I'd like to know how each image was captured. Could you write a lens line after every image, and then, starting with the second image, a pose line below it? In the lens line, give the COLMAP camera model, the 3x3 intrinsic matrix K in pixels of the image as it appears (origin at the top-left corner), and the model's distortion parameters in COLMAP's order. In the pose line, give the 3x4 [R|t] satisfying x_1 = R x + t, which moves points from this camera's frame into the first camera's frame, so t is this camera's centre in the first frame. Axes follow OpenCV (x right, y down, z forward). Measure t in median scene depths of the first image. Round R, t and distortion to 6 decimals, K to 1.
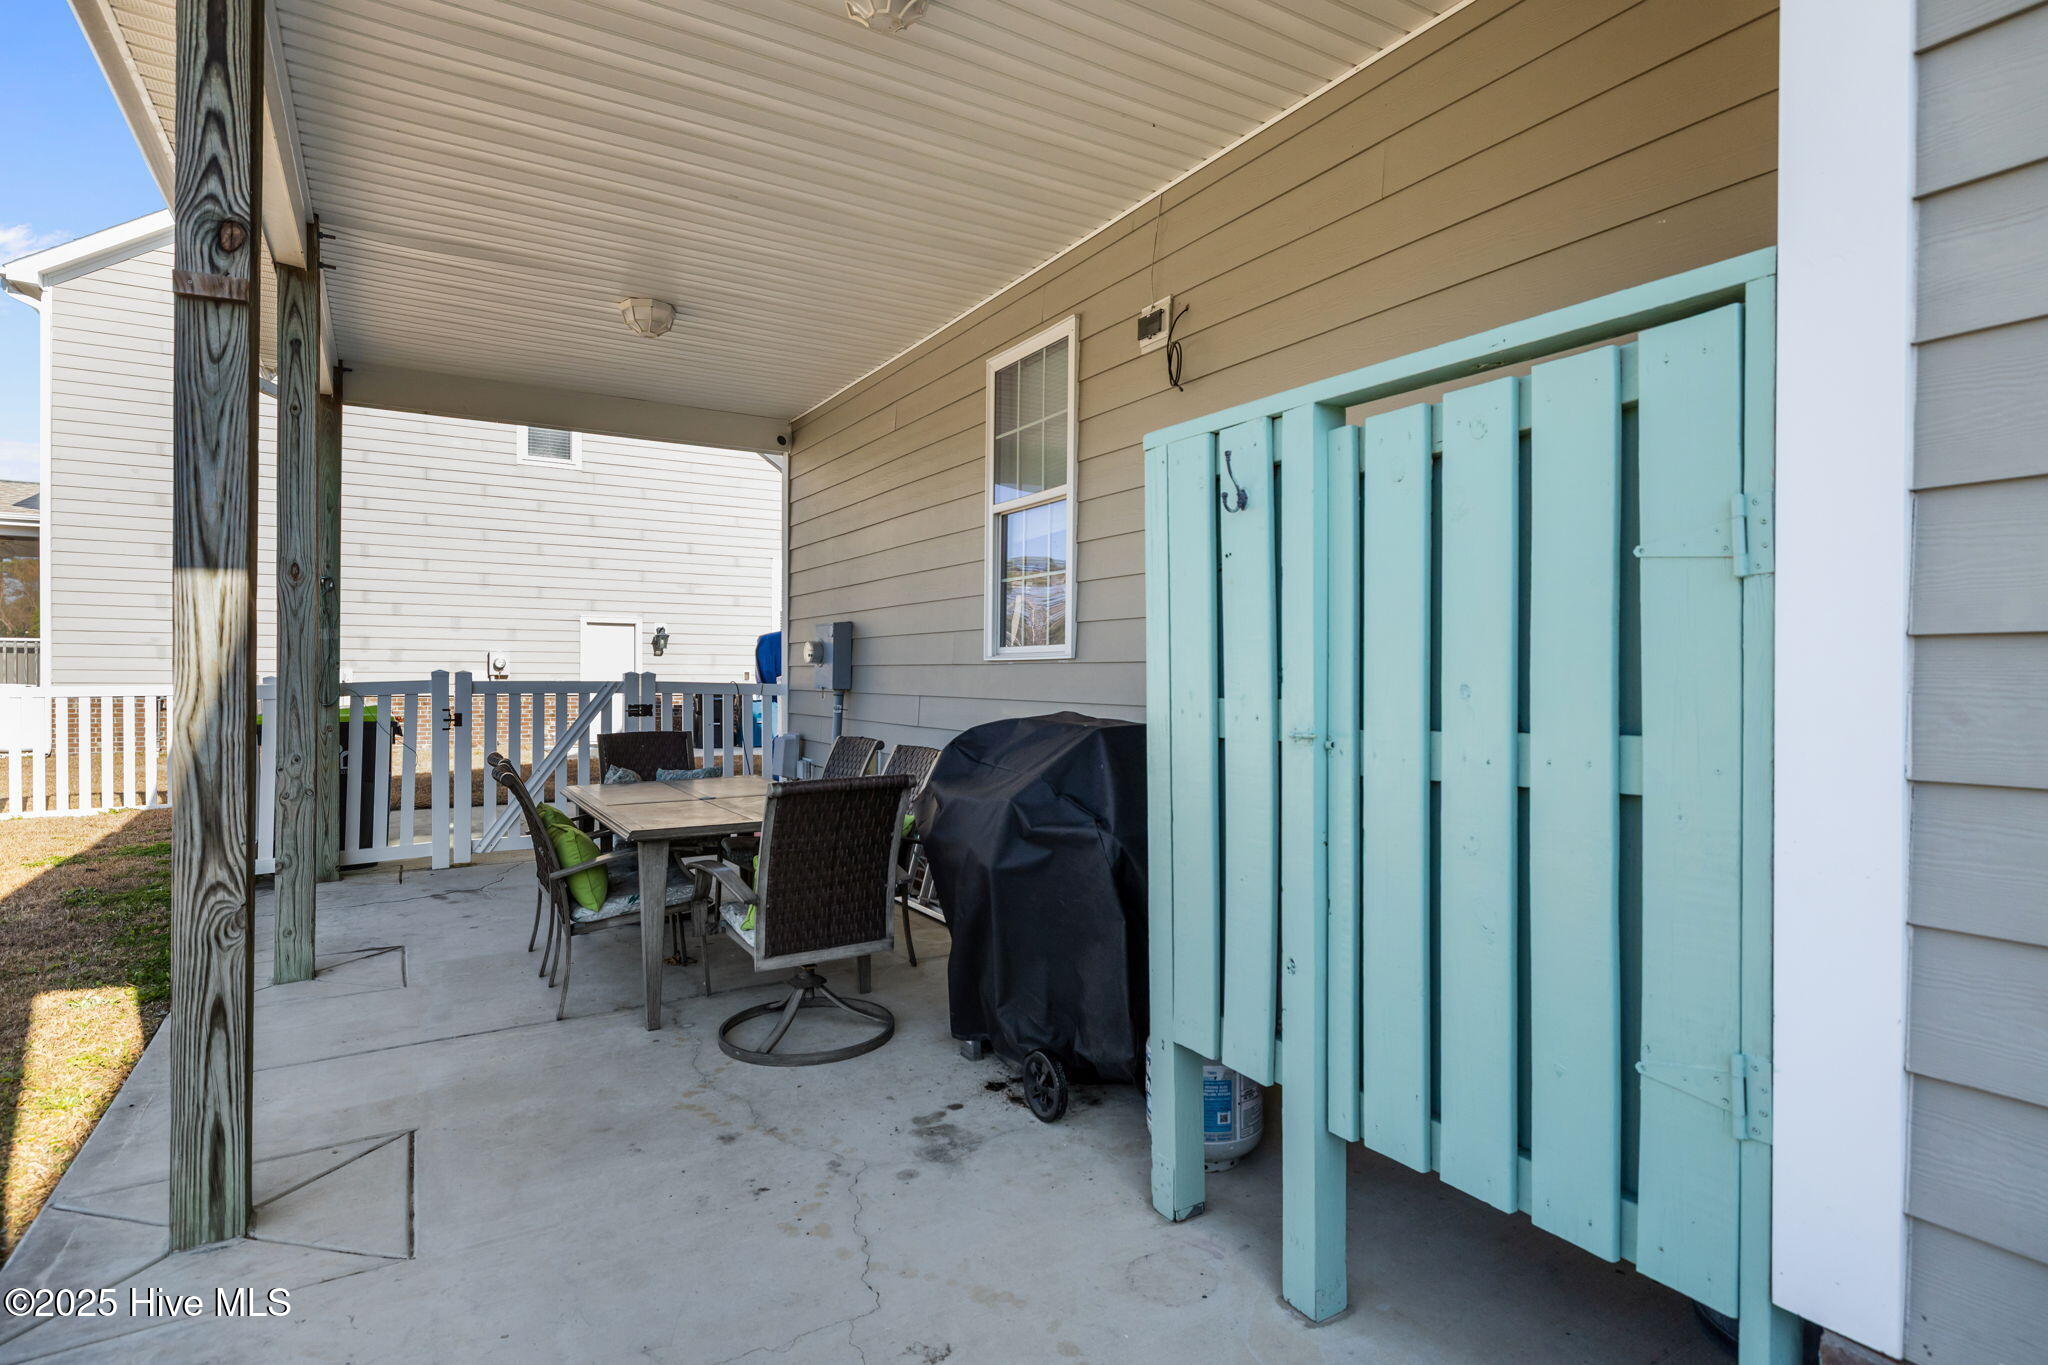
lens RADIAL K [[1060.4, 0, 1024.2], [0, 1060.4, 691.2], [0, 0, 1]] dist [-0.000910, 0.000975]
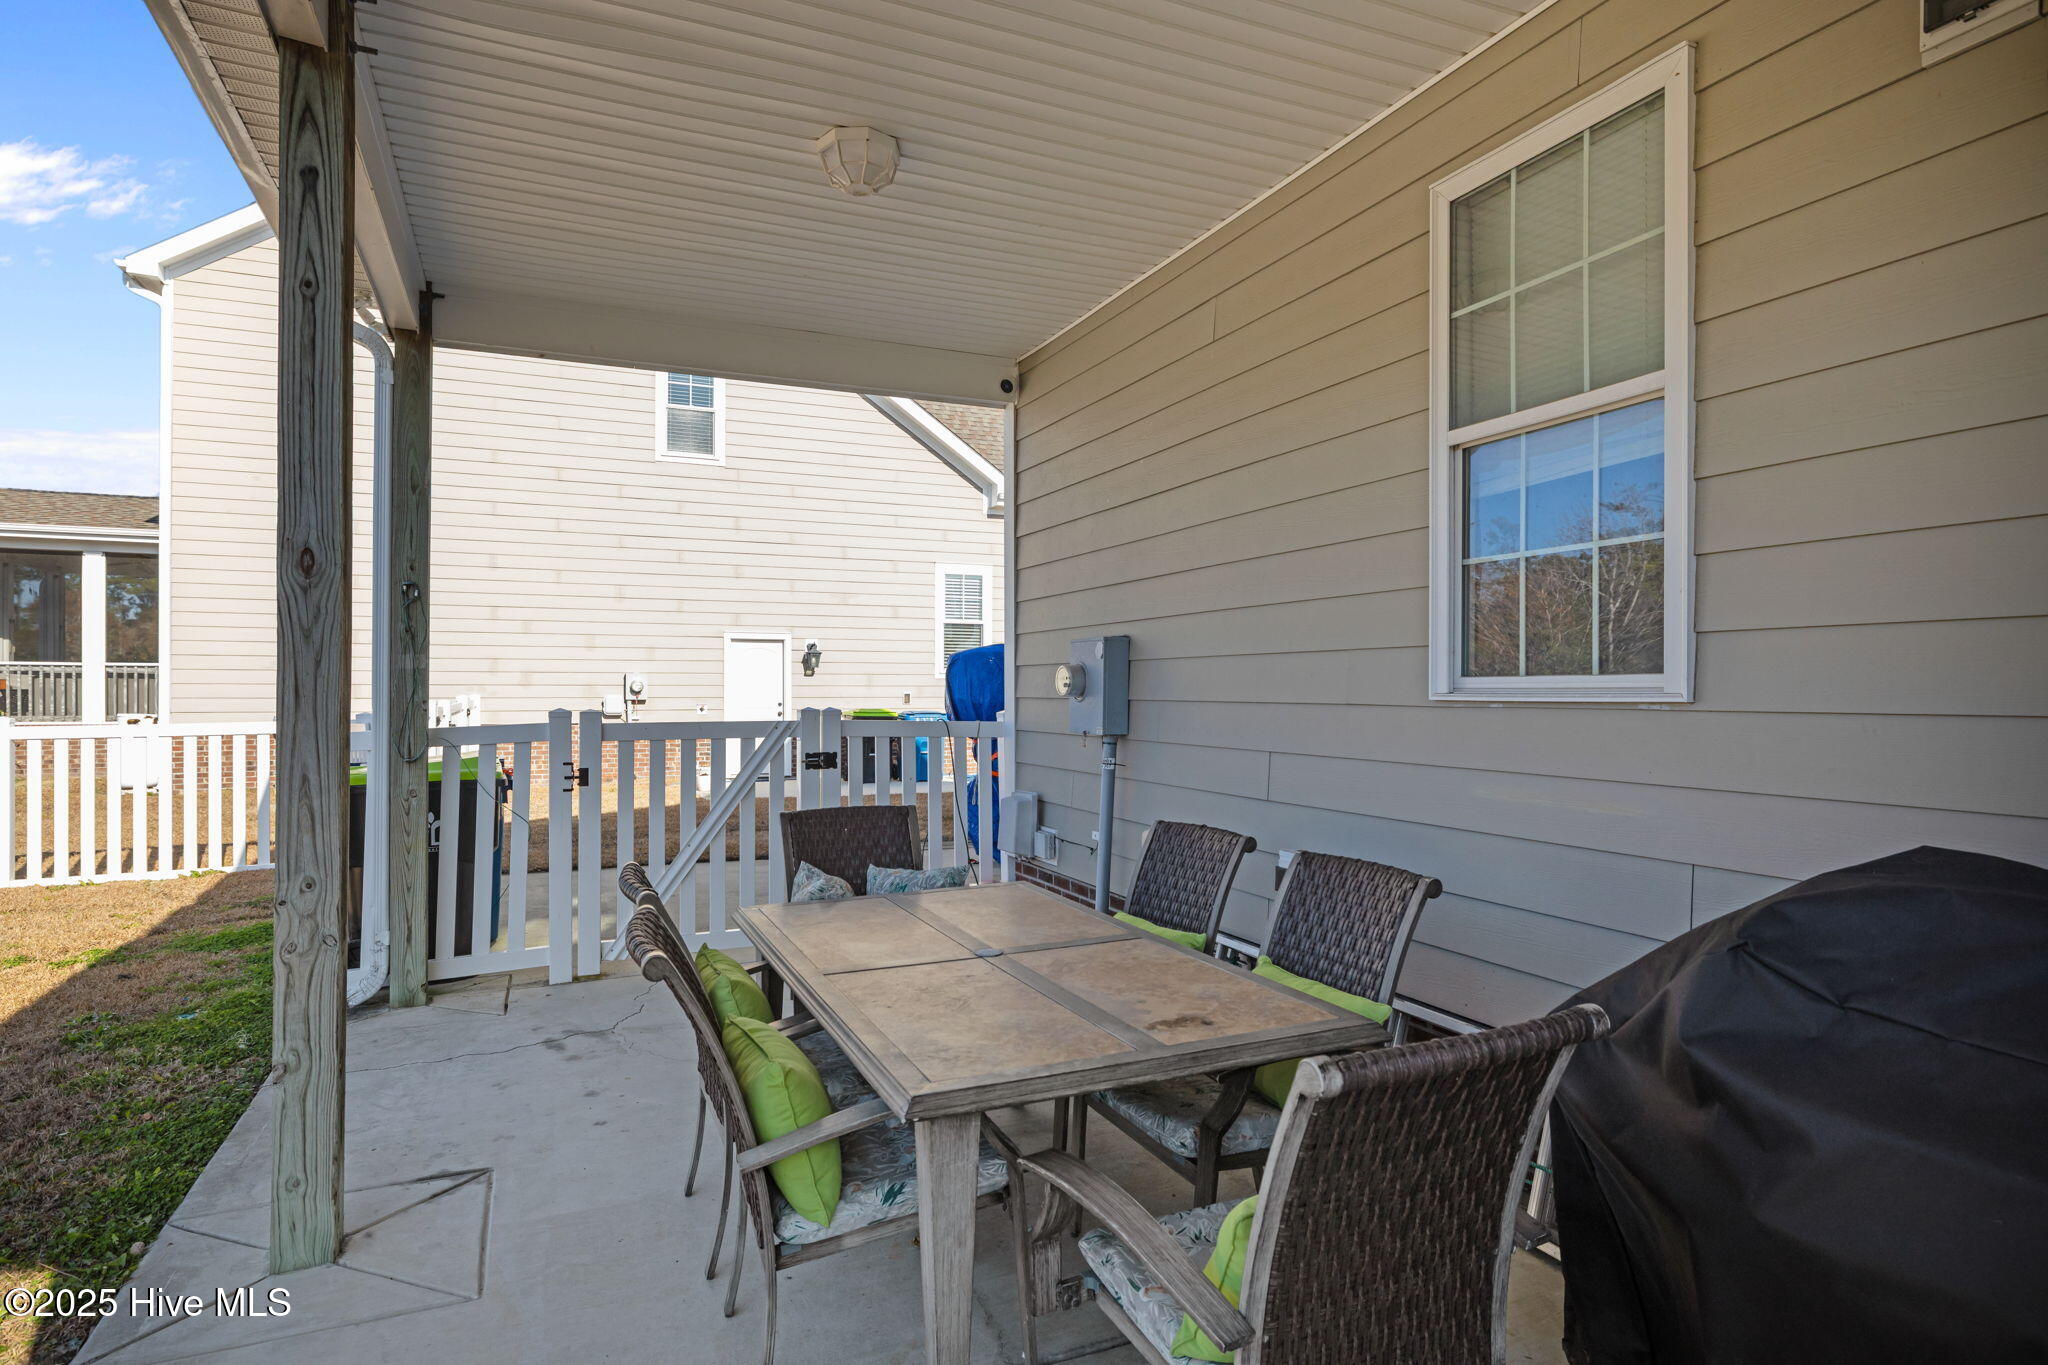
lens RADIAL K [[1107.1, 0, 1016.5], [0, 1107.1, 690.5], [0, 0, 1]] dist [0.002171, -0.000677]
pose [[0.991716, -0.005936, -0.128309, -0.144705], [0.004263, 0.999902, -0.013308, -0.021155], [0.128375, 0.012651, 0.991645, 0.290051]]
